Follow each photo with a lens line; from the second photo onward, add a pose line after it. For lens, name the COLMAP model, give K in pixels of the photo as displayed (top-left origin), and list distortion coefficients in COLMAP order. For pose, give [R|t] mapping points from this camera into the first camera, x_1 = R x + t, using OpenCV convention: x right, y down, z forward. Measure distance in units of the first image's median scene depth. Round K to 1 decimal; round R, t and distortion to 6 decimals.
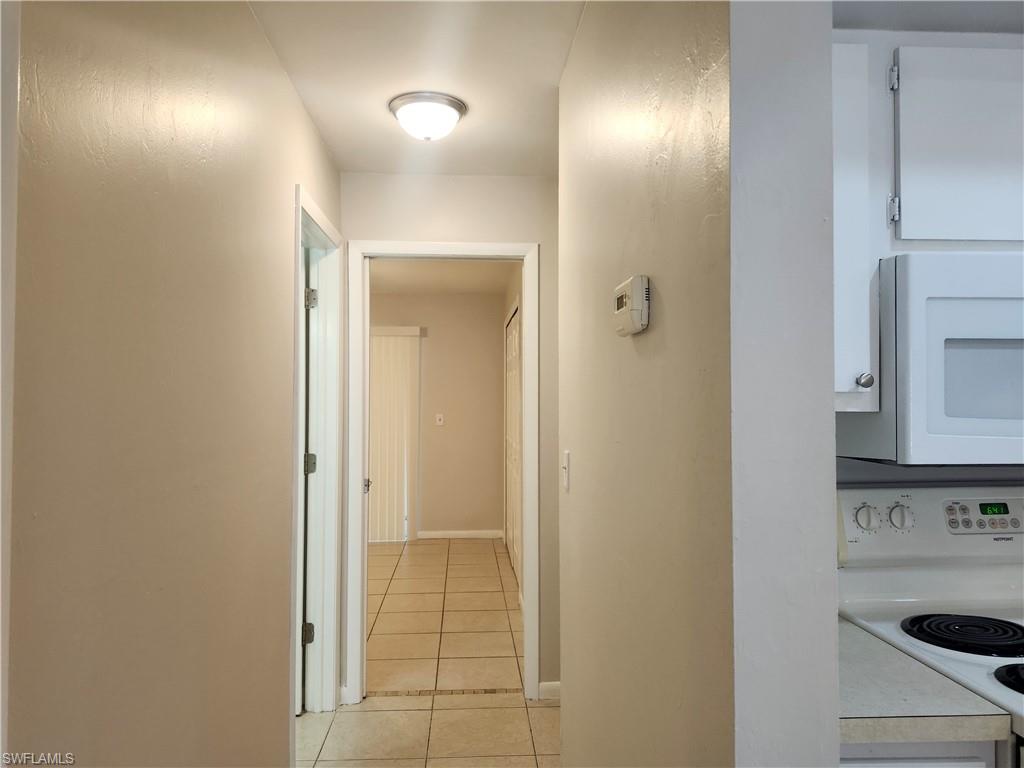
lens RADIAL K [[714.5, 0, 513.3], [0, 714.5, 379.1], [0, 0, 1]] dist [0.024057, 0.001471]
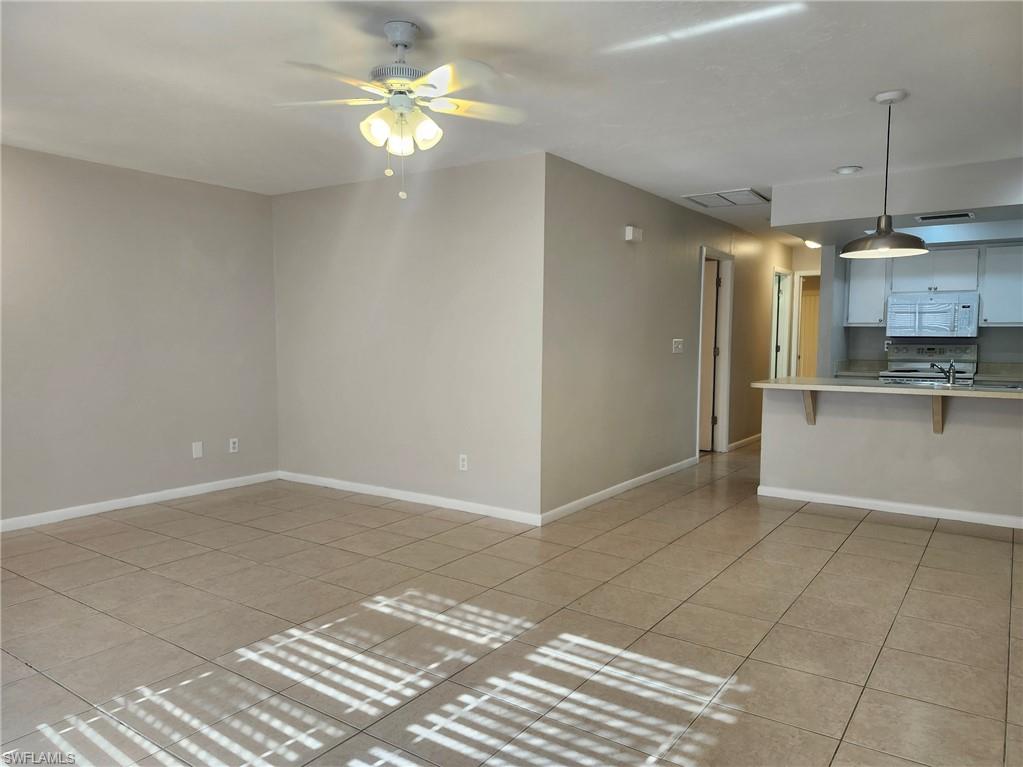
lens RADIAL K [[709.1, 0, 509.7], [0, 709.1, 394.3], [0, 0, 1]] dist [0.068473, -0.063063]
pose [[0.782848, 0.061444, -0.619171, 0.758510], [0.005118, 0.994443, 0.105155, -0.011935], [0.622192, -0.085490, 0.778183, -2.203488]]
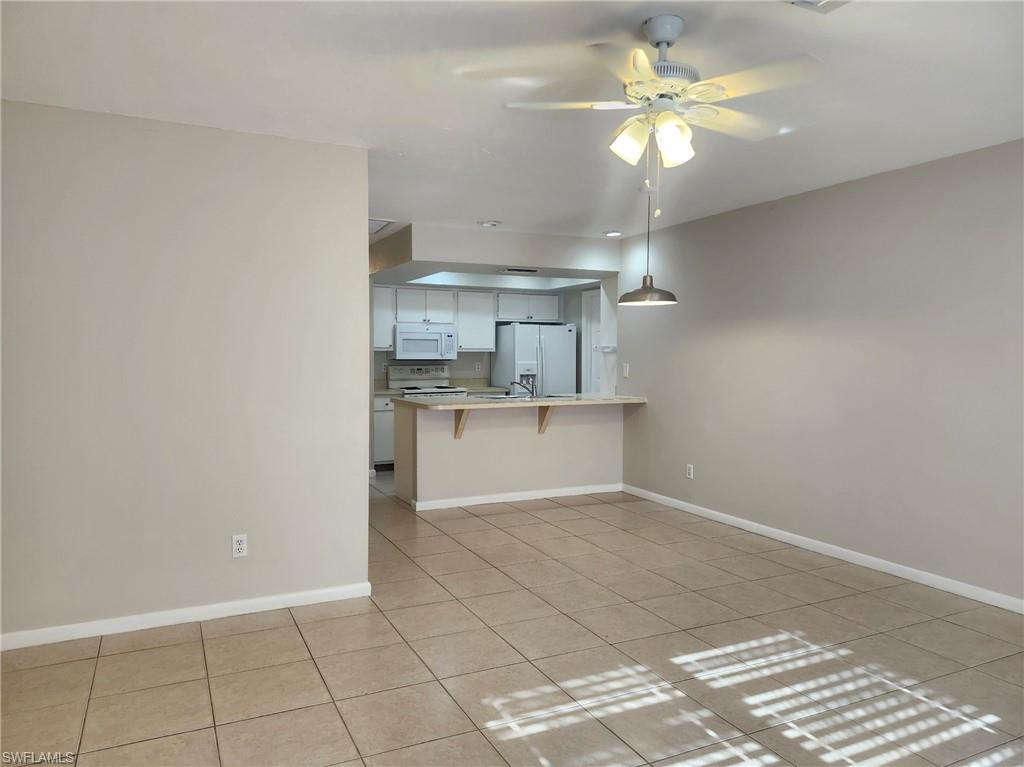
lens RADIAL K [[709.8, 0, 508.5], [0, 709.8, 378.6], [0, 0, 1]] dist [0.068473, -0.063063]
pose [[0.926327, -0.007588, 0.376645, -0.386381], [-0.014361, 0.998359, 0.055433, -0.029549], [-0.376447, -0.056758, 0.924698, -2.249157]]
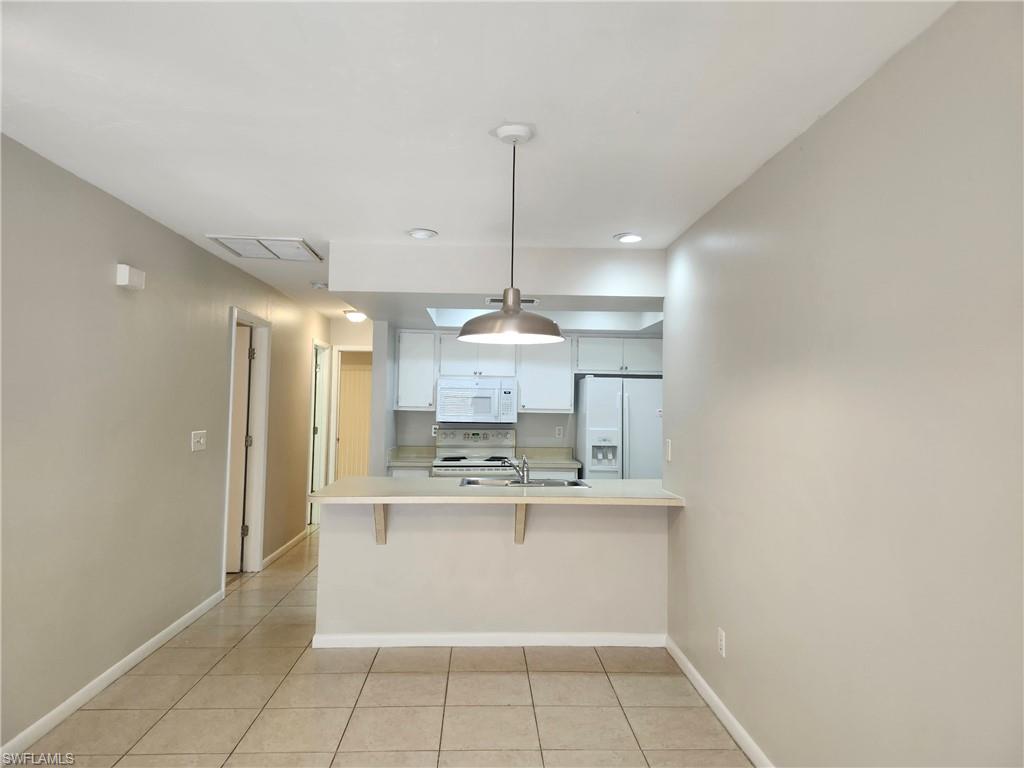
lens RADIAL K [[709.8, 0, 515.6], [0, 709.8, 366.9], [0, 0, 1]] dist [0.068473, -0.063063]
pose [[0.999772, 0.018756, -0.010215, 0.509163], [-0.019045, 0.999396, -0.029051, -0.055353], [0.009664, 0.029239, 0.999526, -1.740402]]
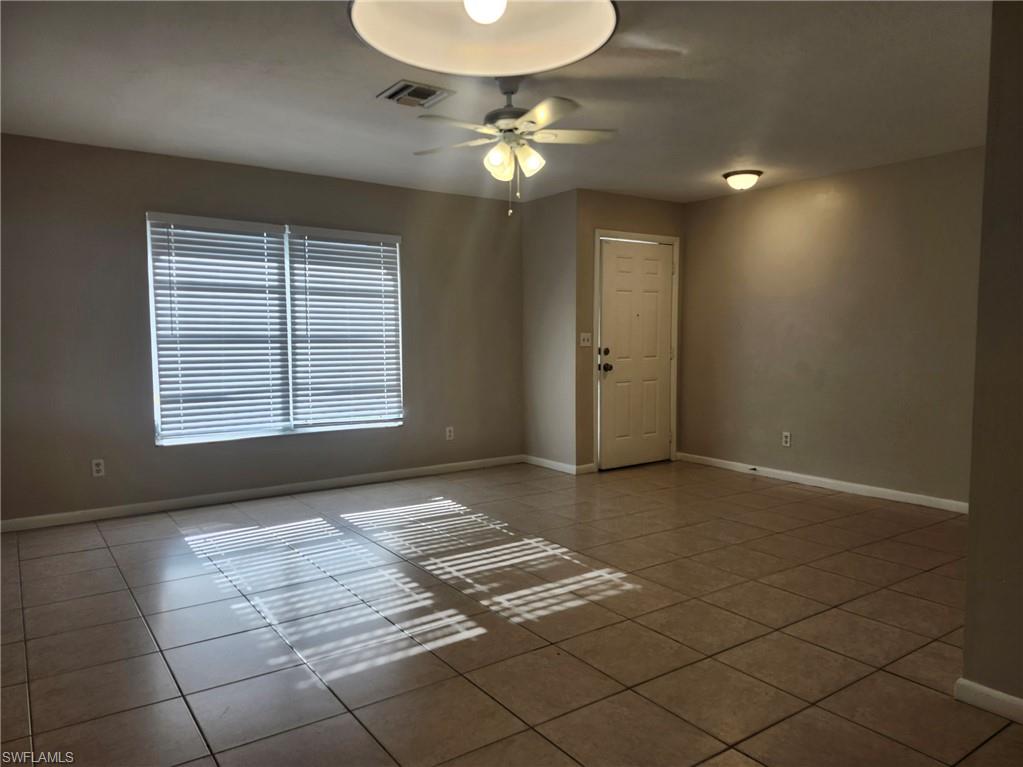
lens RADIAL K [[709.1, 0, 516.1], [0, 709.1, 398.7], [0, 0, 1]] dist [0.068473, -0.063063]
pose [[-0.848255, 0.057646, -0.526441, 0.679296], [0.021669, 0.997004, 0.074258, 0.038858], [0.529144, 0.051583, -0.846963, -0.567018]]
